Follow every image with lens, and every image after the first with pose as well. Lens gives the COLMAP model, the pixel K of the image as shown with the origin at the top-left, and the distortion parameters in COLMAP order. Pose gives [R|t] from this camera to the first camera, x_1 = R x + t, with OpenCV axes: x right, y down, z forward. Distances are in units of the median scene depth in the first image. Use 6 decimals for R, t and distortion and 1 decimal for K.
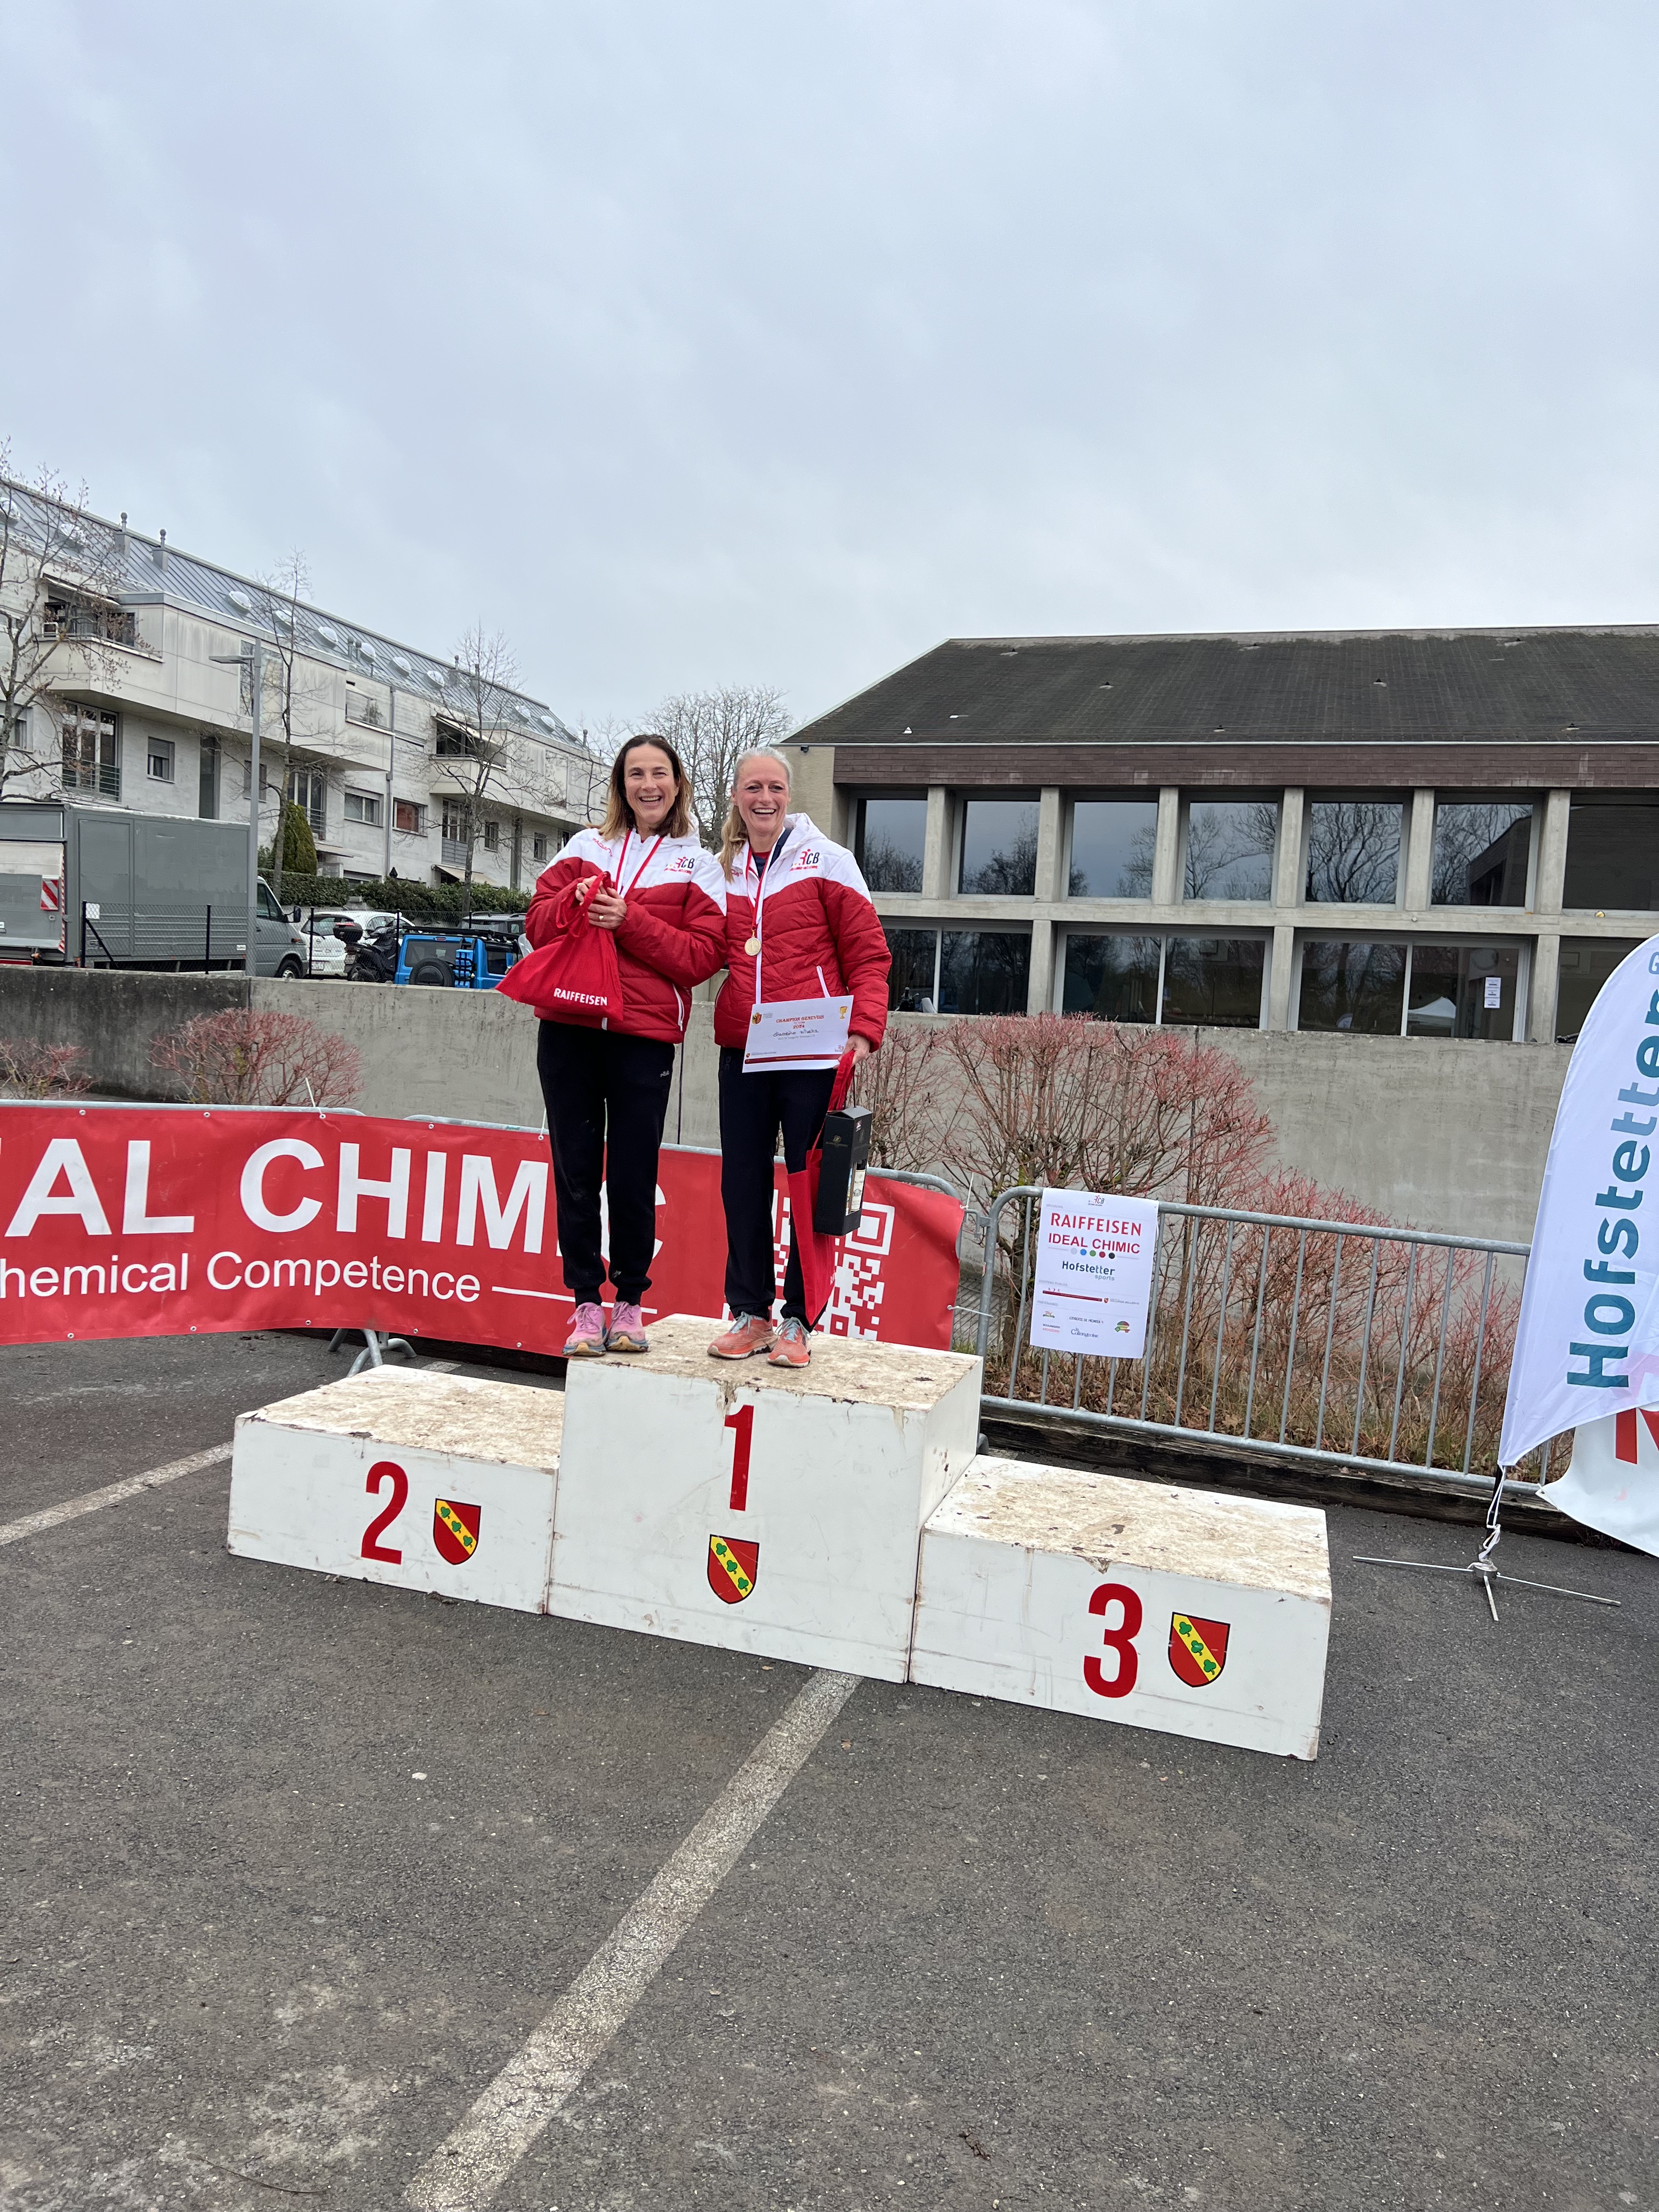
lens RADIAL K [[1635.4, 0, 815.6], [0, 1635.4, 1107.1], [0, 0, 1]] dist [0.049017, -0.063567]
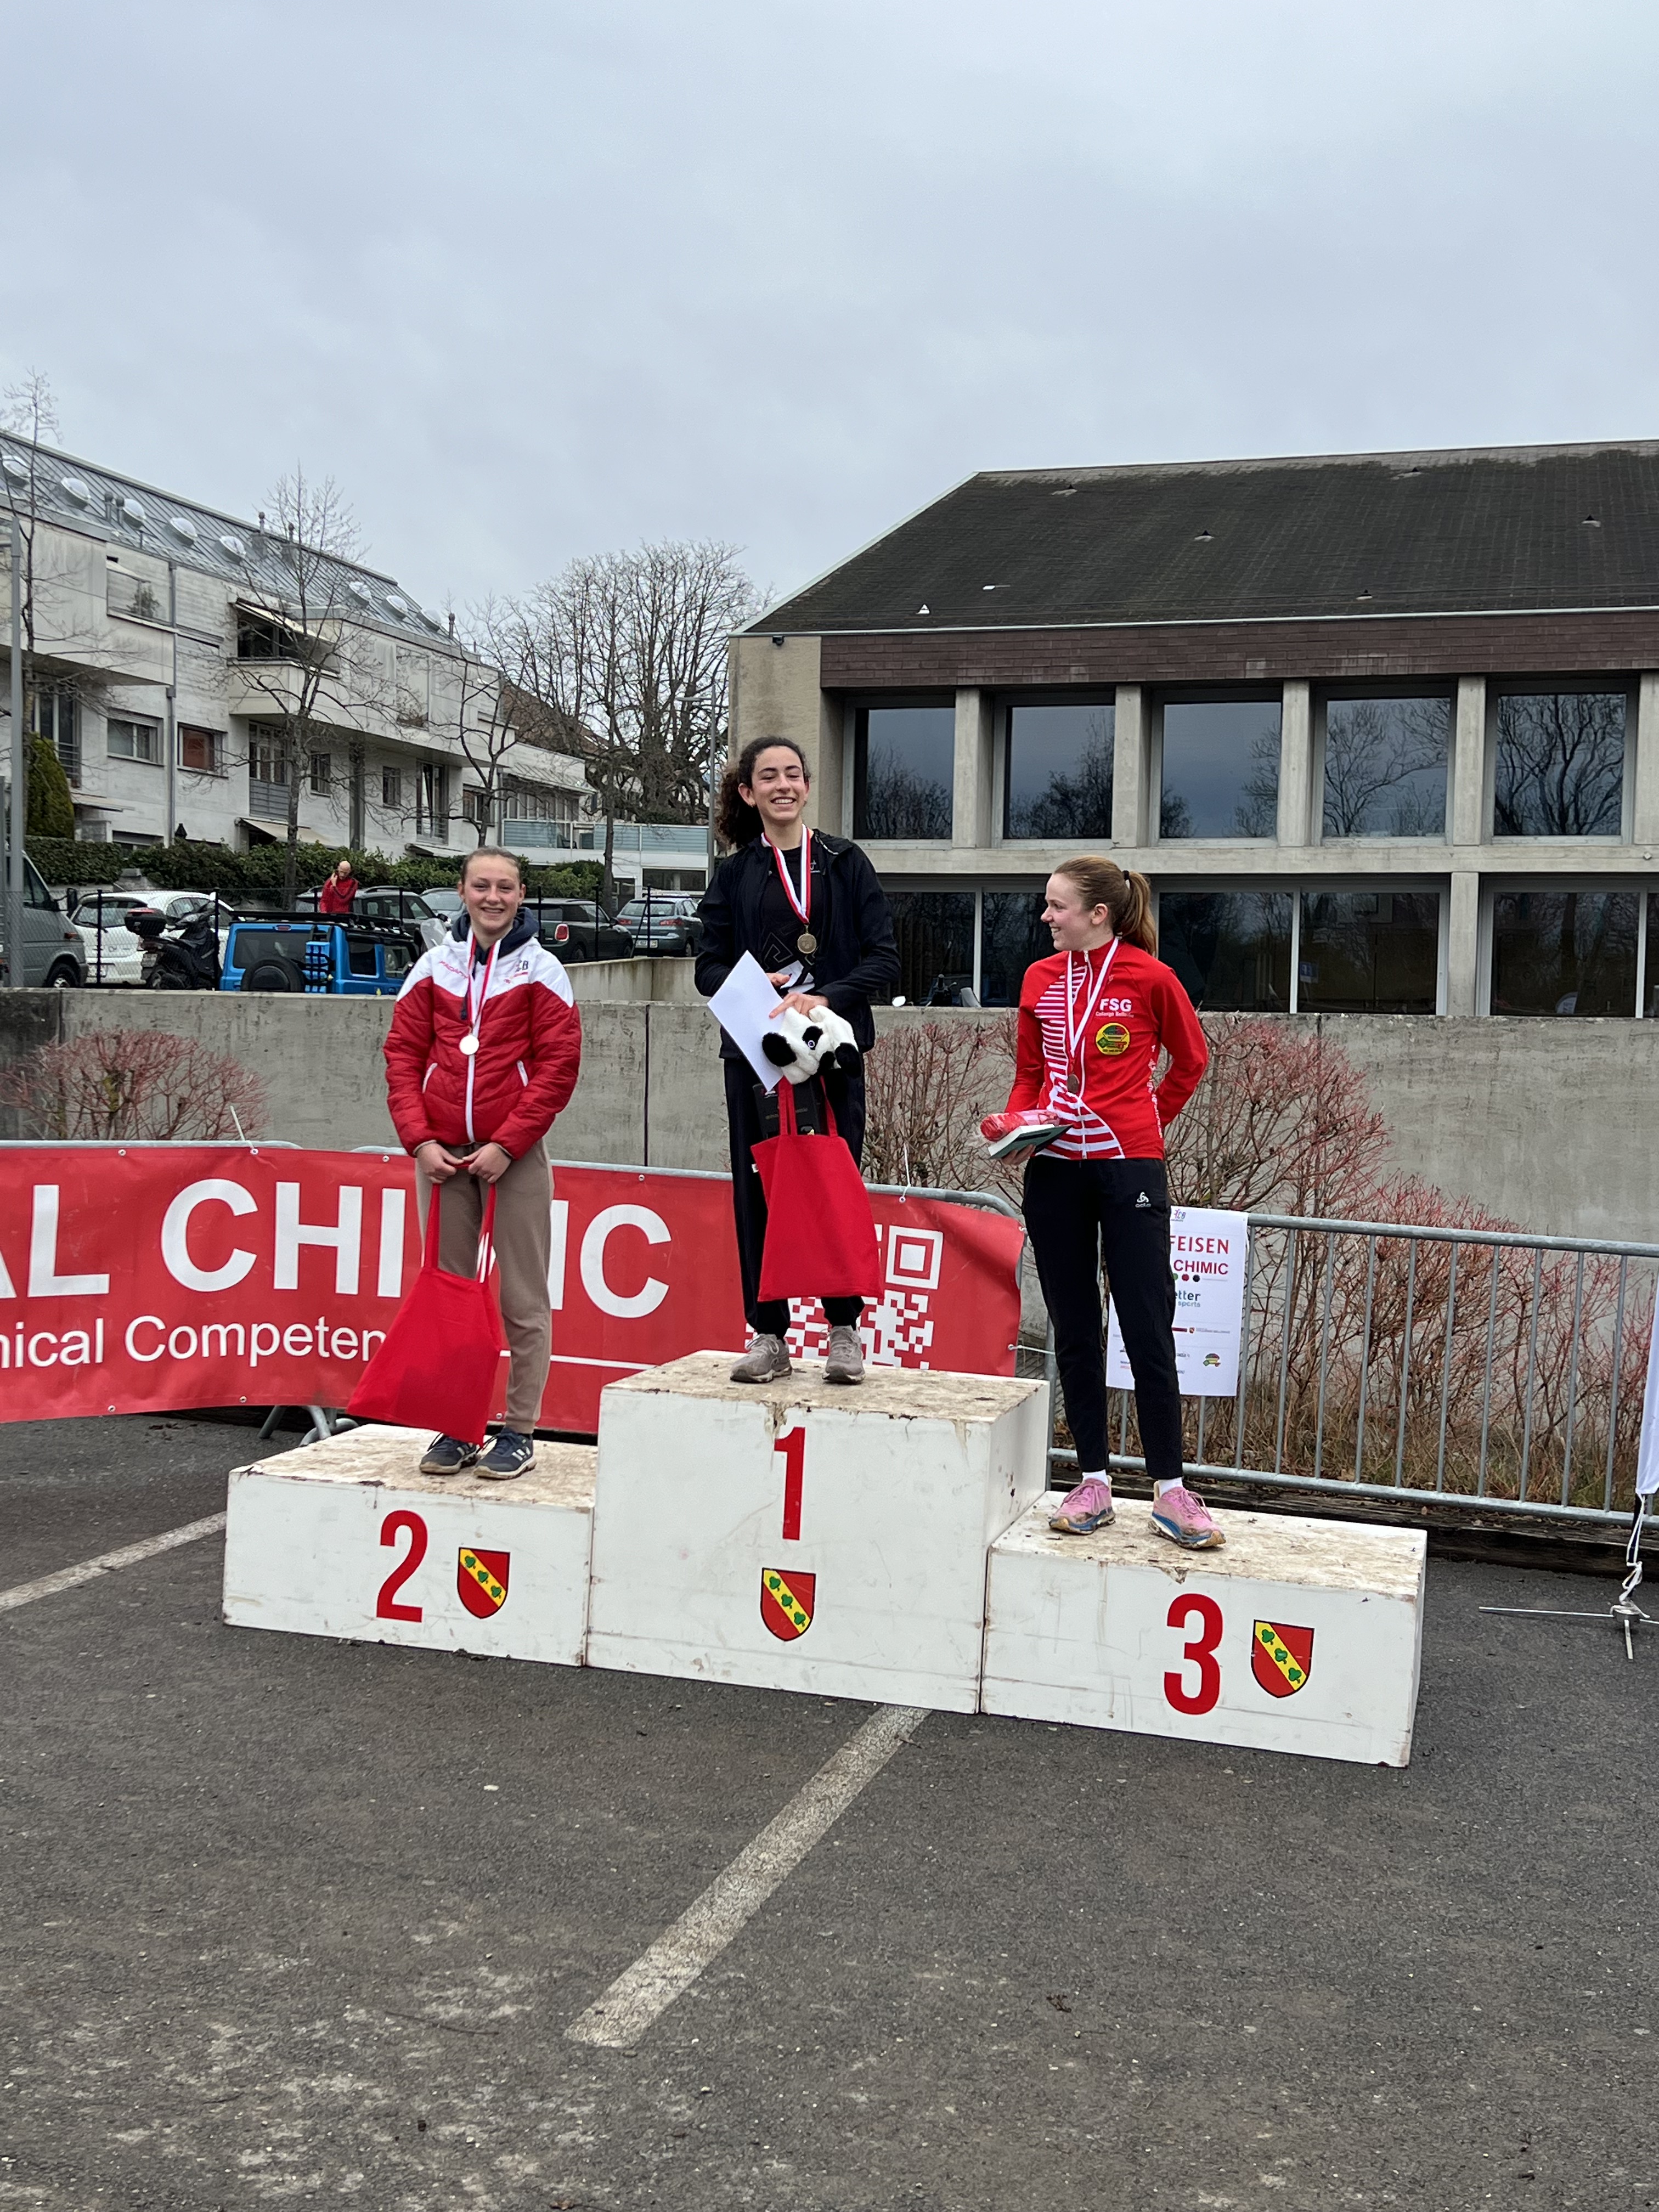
lens RADIAL K [[2442.5, 0, 845.1], [0, 2442.5, 1101.2], [0, 0, 1]] dist [0.053739, 0.000000]
pose [[0.999308, -0.032227, 0.018599, -0.023898], [0.032641, 0.999216, -0.022410, 0.019341], [-0.017862, 0.023002, 0.999576, -0.274396]]
